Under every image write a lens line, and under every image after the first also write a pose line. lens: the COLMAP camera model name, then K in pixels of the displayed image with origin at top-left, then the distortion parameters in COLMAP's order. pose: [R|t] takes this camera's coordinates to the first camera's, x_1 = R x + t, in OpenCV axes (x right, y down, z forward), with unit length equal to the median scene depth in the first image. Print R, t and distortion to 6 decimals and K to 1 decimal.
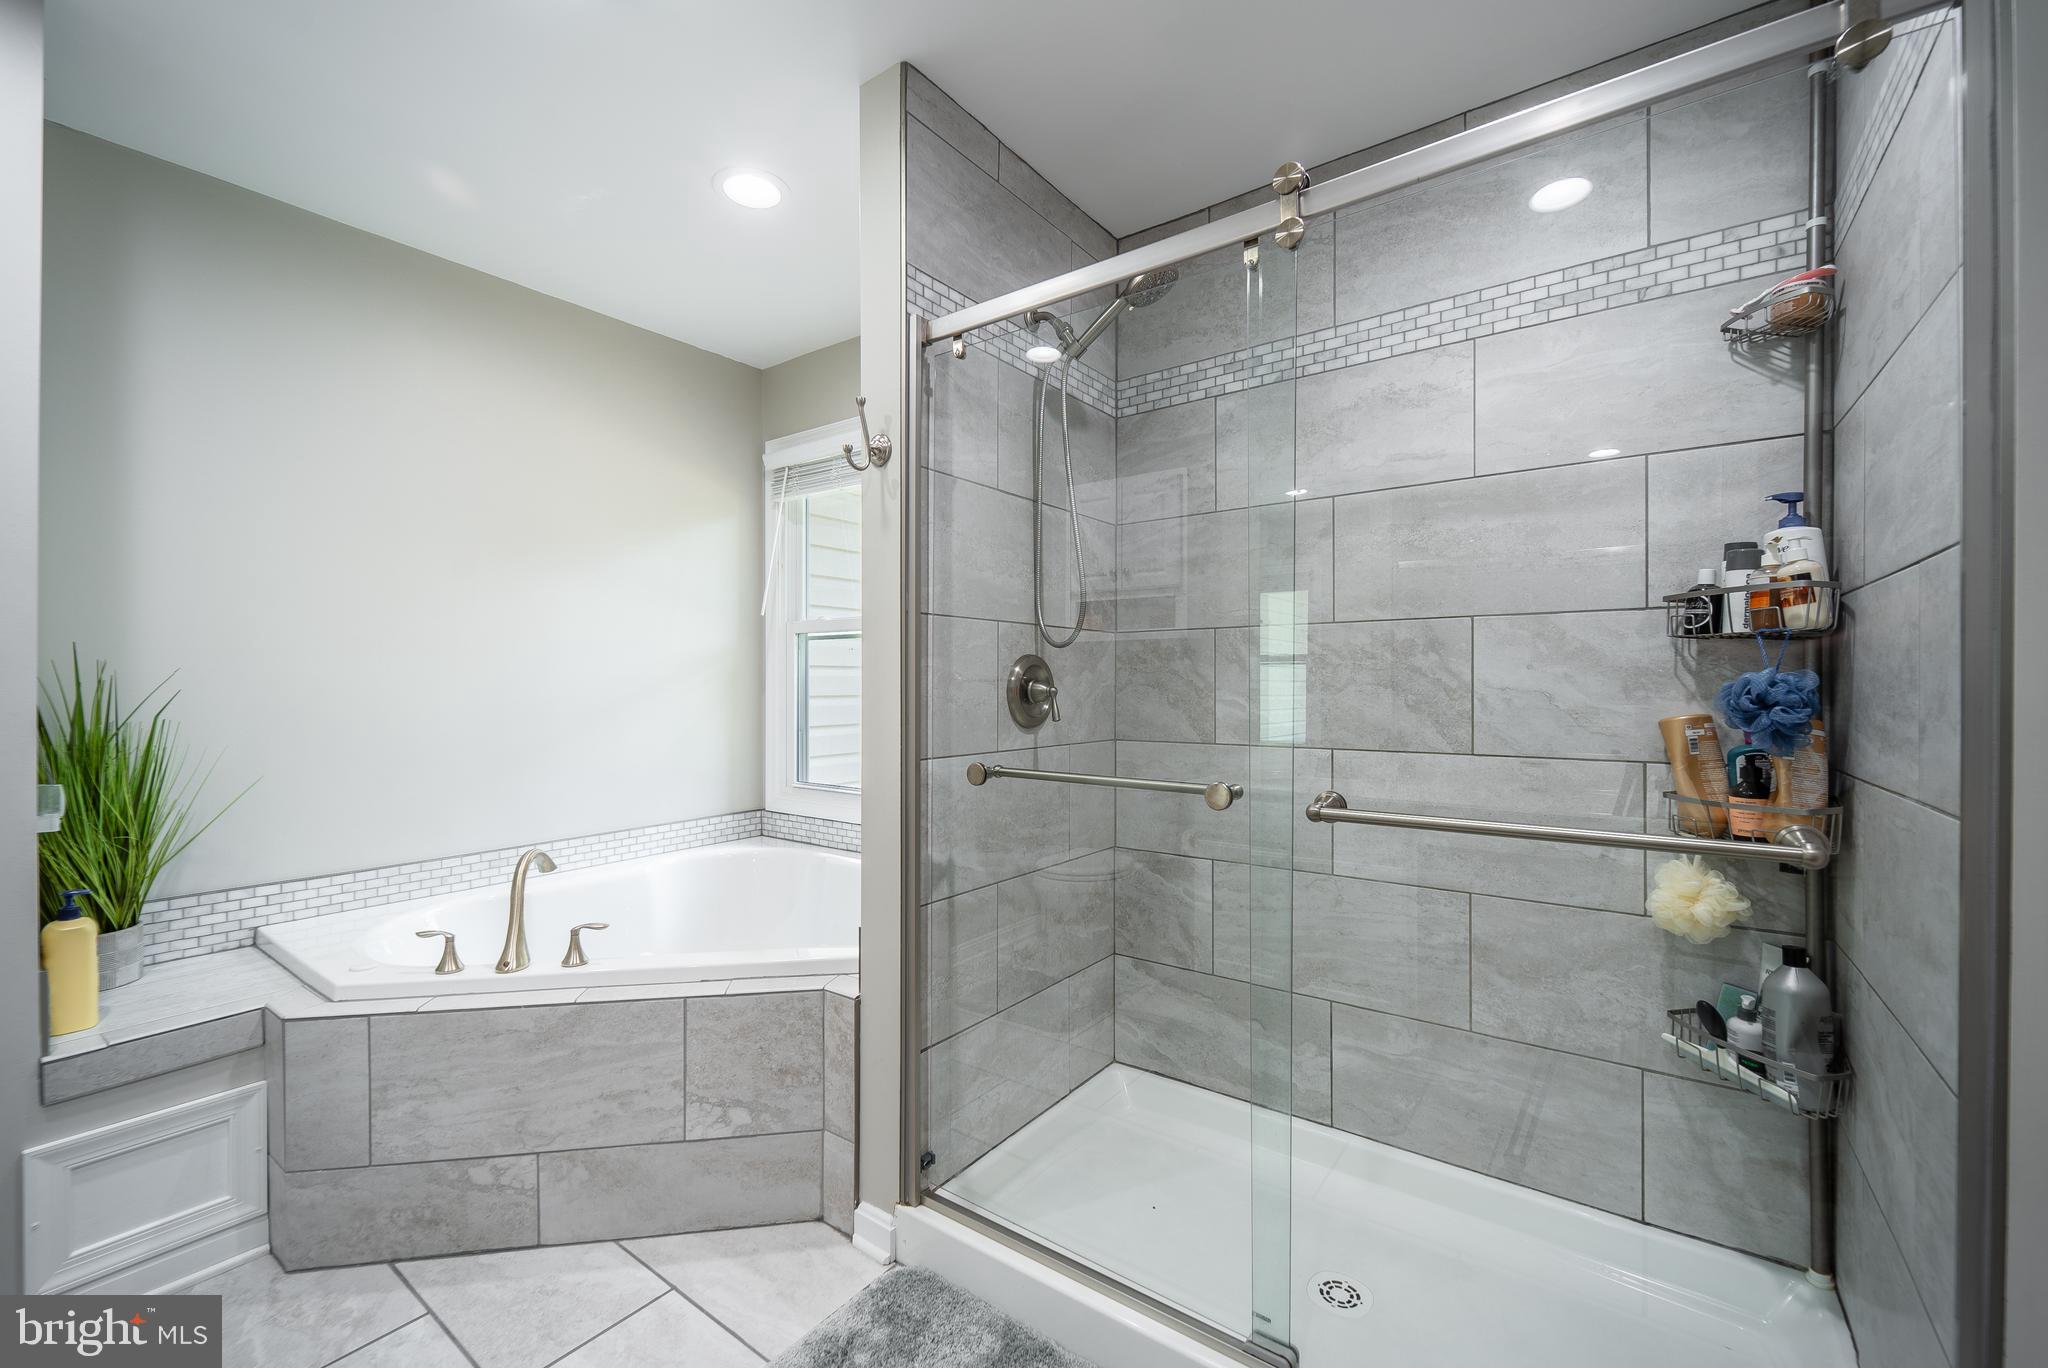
lens RADIAL K [[842.6, 0, 1024.0], [0, 842.6, 684.0], [0, 0, 1]] dist [0.007596, -0.004154]
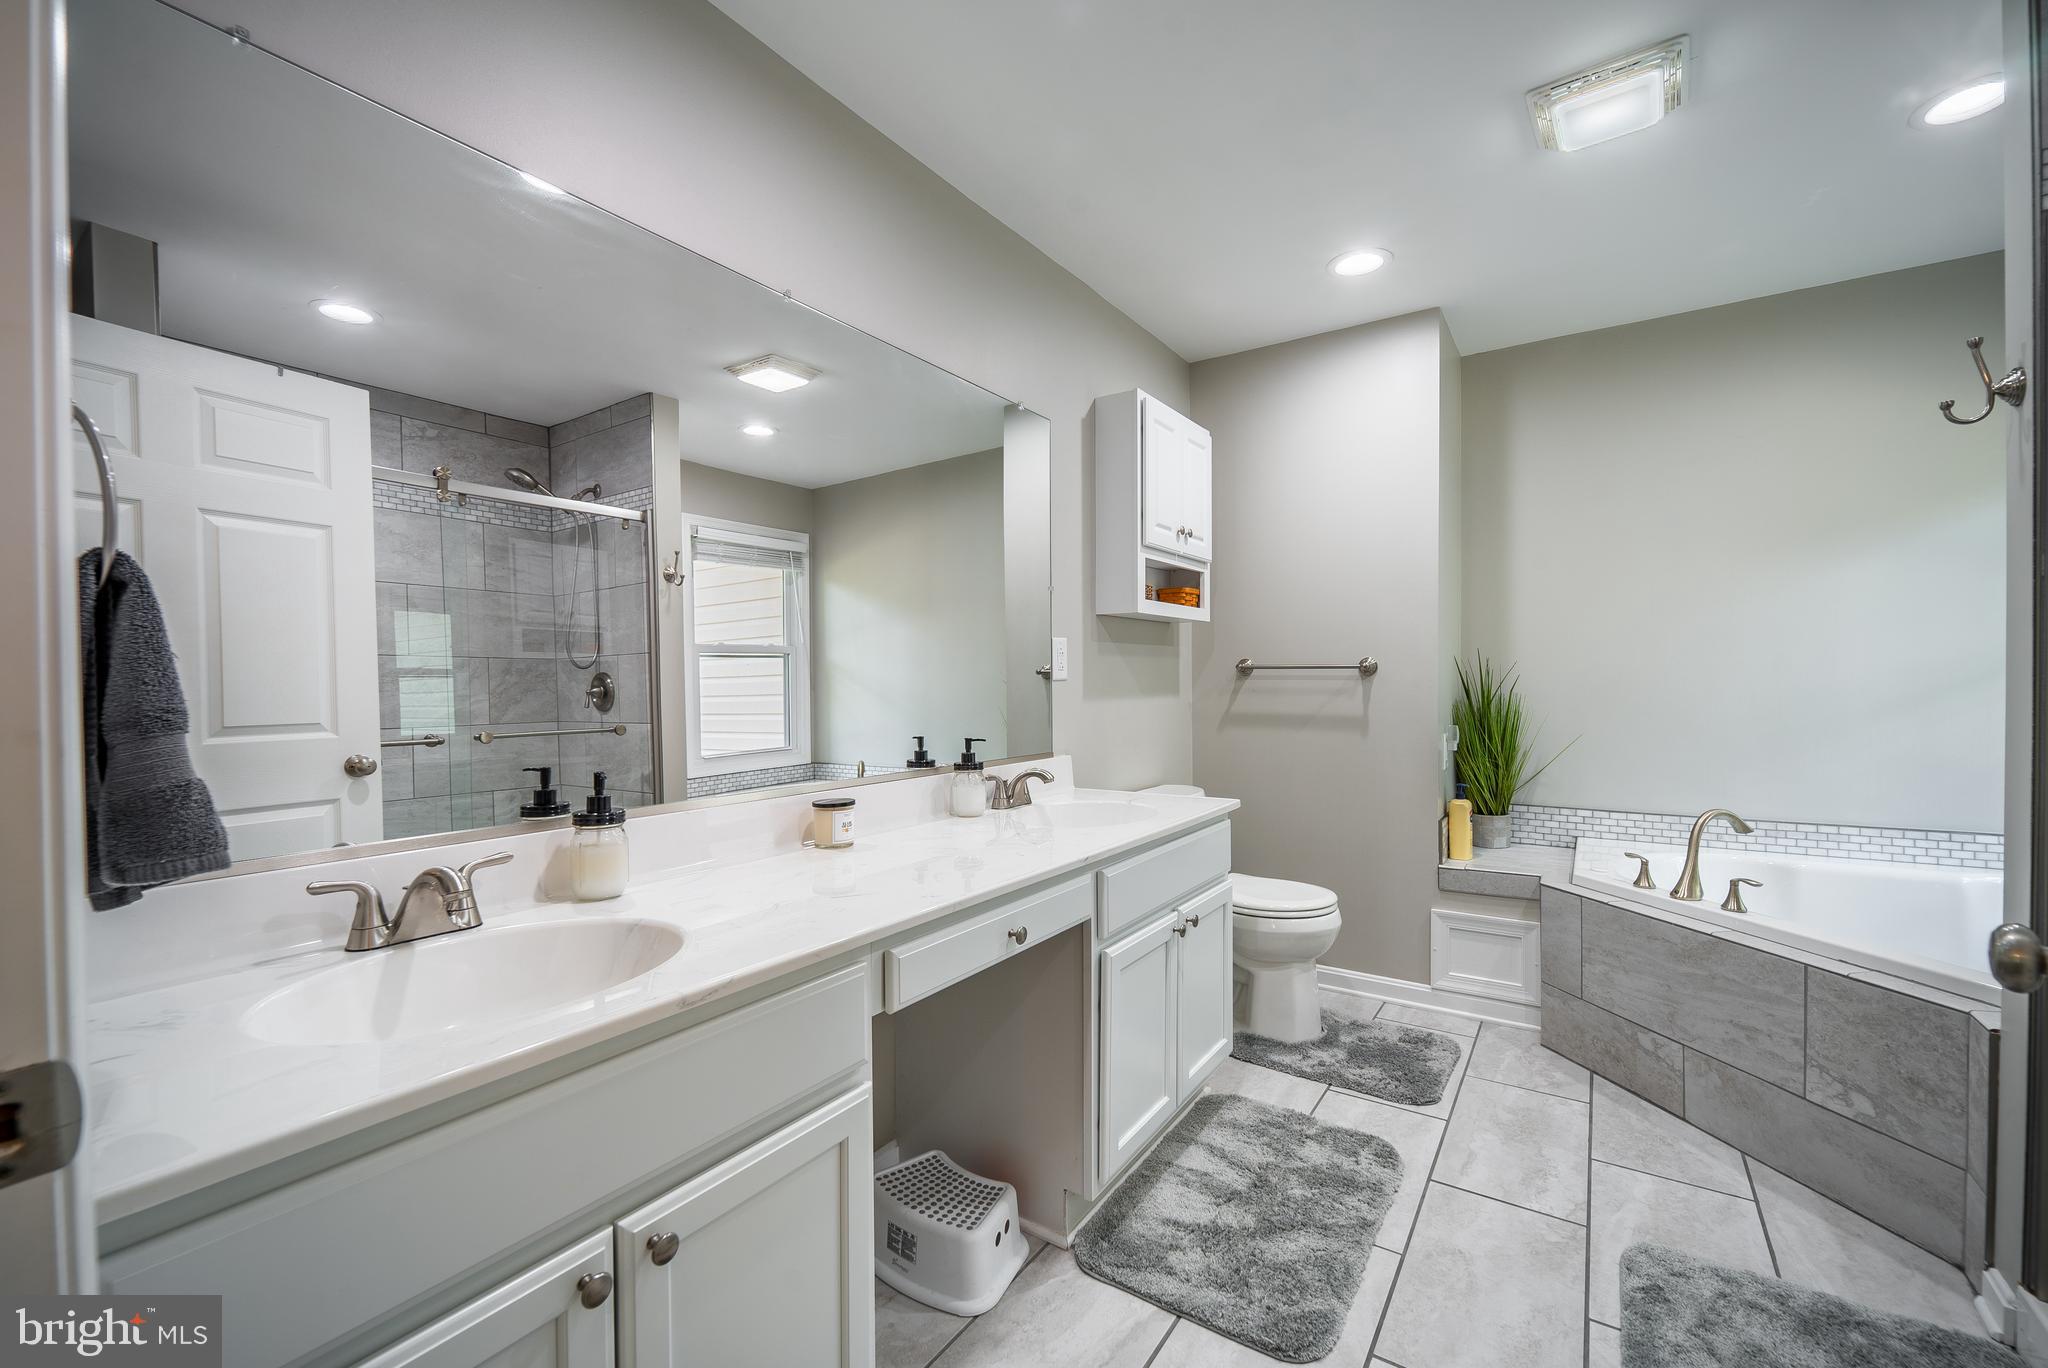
lens RADIAL K [[842.6, 0, 1024.0], [0, 842.6, 684.0], [0, 0, 1]] dist [0.007596, -0.004154]
pose [[0.038395, 0.008713, -0.999225, 0.616493], [0.002900, 0.999957, 0.008830, 0.007854], [0.999258, -0.003237, 0.038368, -0.019326]]
